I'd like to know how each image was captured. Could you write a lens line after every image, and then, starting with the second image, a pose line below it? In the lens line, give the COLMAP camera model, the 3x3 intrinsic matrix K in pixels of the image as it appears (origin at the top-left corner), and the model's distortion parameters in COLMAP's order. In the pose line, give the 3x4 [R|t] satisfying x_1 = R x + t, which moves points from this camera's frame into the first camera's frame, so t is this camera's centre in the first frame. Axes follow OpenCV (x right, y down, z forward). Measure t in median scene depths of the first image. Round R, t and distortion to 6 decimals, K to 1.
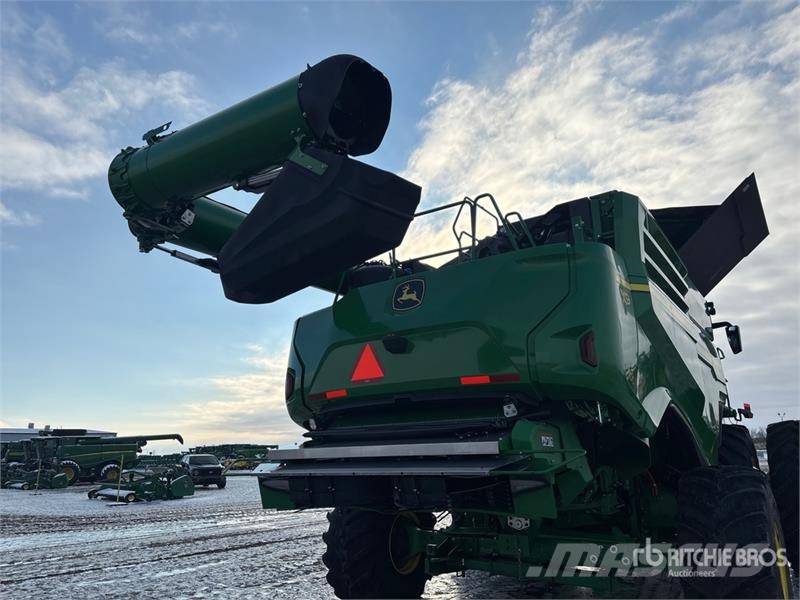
lens RADIAL K [[603.9, 0, 400.0], [0, 603.9, 300.0], [0, 0, 1]] dist [0.084788, -0.096394]
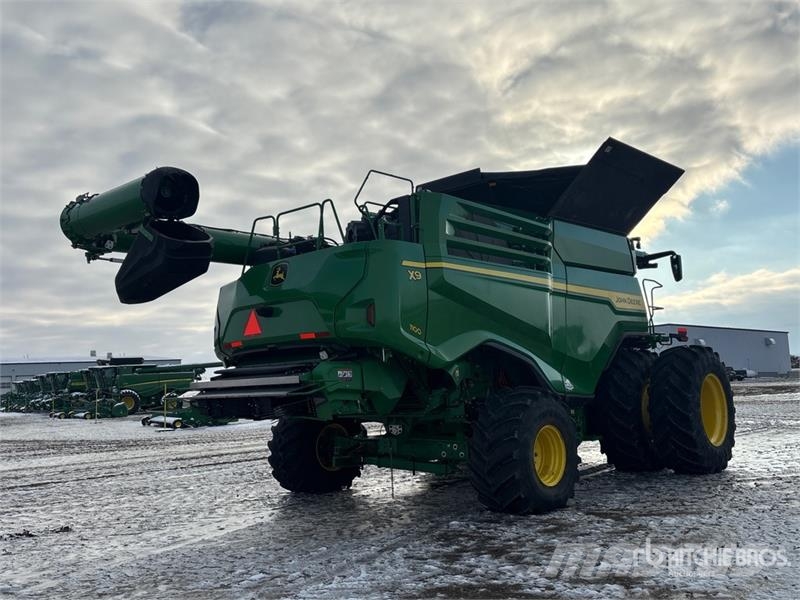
lens RADIAL K [[745.7, 0, 400.0], [0, 745.7, 300.0], [0, 0, 1]] dist [0.129855, -0.275691]
pose [[0.988178, -0.033521, -0.149601, 0.276043], [0.054724, 0.988645, 0.139950, -0.089119], [0.143212, -0.146483, 0.978792, -0.340875]]
